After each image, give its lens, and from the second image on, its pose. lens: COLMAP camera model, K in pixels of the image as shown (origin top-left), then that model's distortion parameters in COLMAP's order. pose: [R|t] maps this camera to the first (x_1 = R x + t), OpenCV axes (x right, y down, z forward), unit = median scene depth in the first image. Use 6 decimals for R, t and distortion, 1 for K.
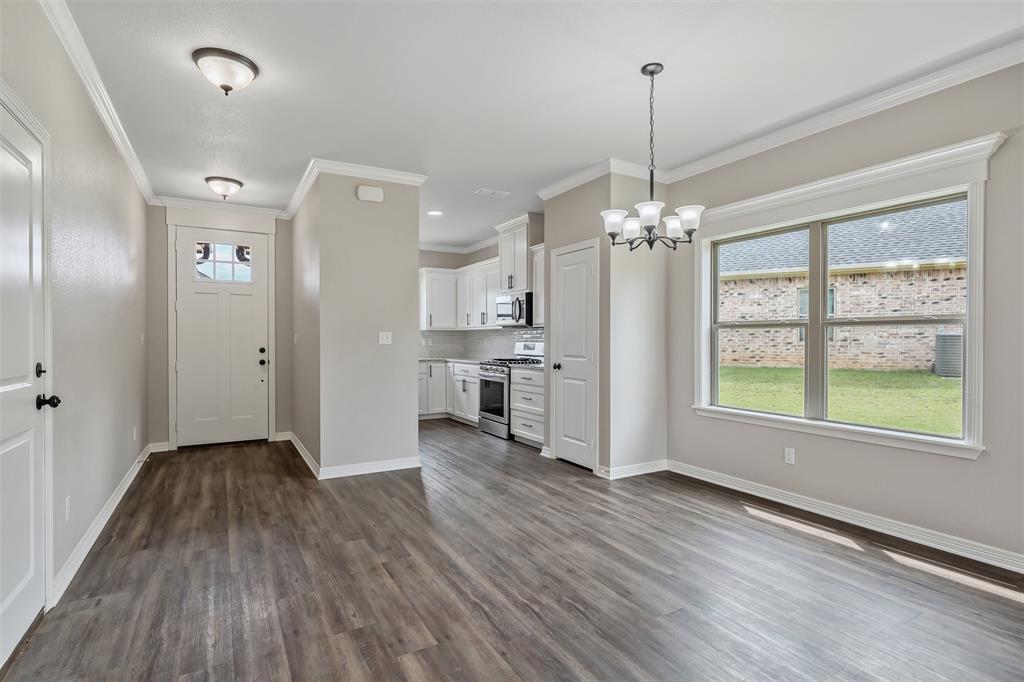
lens RADIAL K [[502.9, 0, 509.0], [0, 502.9, 339.2], [0, 0, 1]] dist [0.007077, -0.000684]
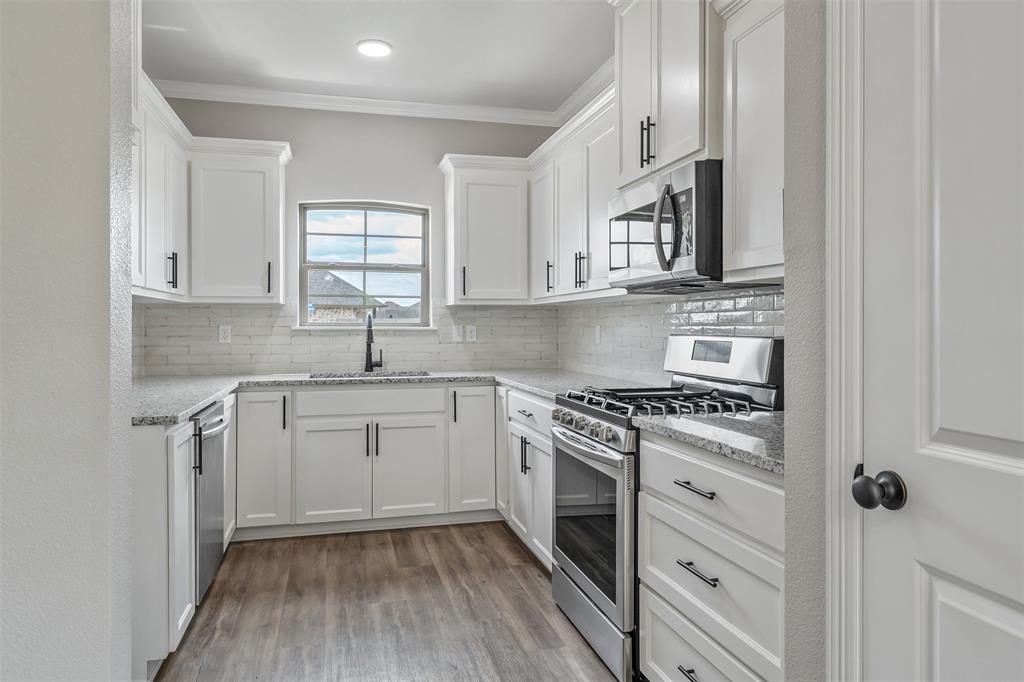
lens RADIAL K [[658.3, 0, 509.8], [0, 658.3, 323.9], [0, 0, 1]] dist [0.007284, -0.003590]
pose [[0.965861, -0.002540, -0.259050, 0.028343], [0.001860, 0.999994, -0.002869, -0.000967], [0.259055, 0.002289, 0.965860, 0.631764]]
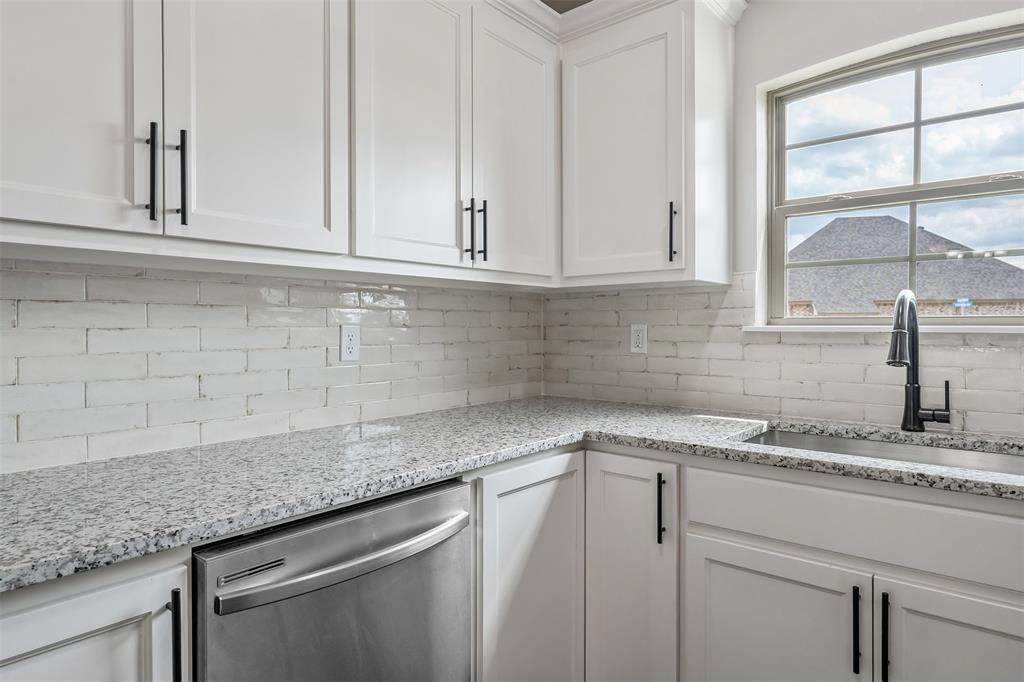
lens RADIAL K [[597.2, 0, 508.4], [0, 597.2, 326.8], [0, 0, 1]] dist [-0.005789, -0.001729]
pose [[0.329277, -0.001850, -0.944232, -0.108251], [0.003776, 0.999993, -0.000642, -0.000186], [0.944226, -0.003354, 0.329281, 1.022307]]
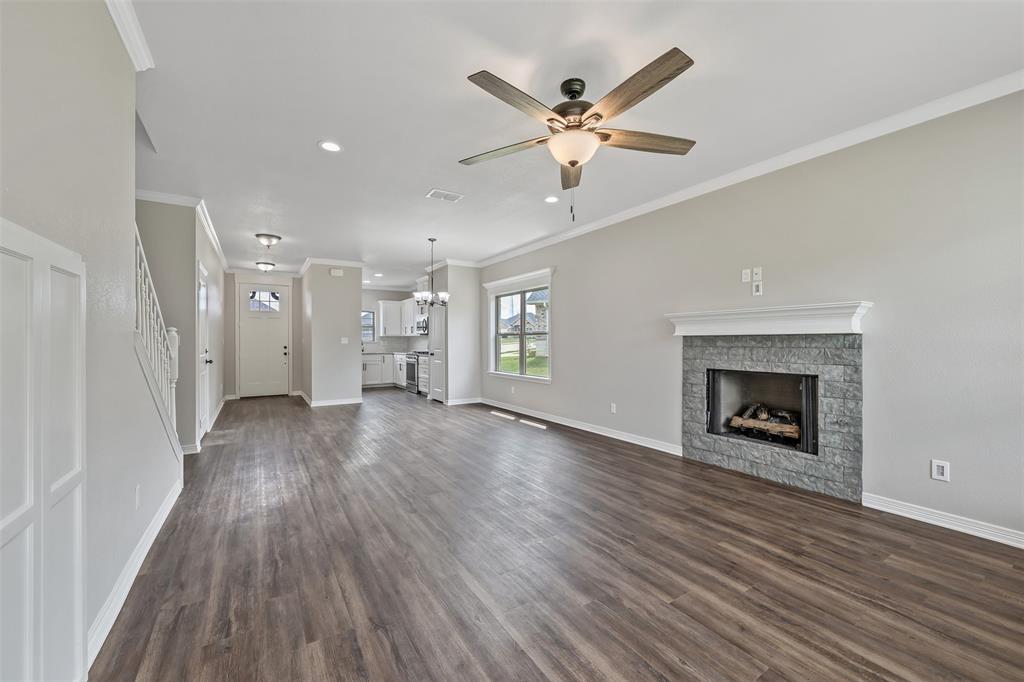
lens RADIAL K [[401.2, 0, 515.1], [0, 401.2, 339.6], [0, 0, 1]] dist [-0.000398, 0.000241]
pose [[0.998678, -0.003095, 0.051303, 0.293343], [0.003343, 0.999983, -0.004749, 0.002620], [-0.051287, 0.004914, 0.998672, -0.547037]]
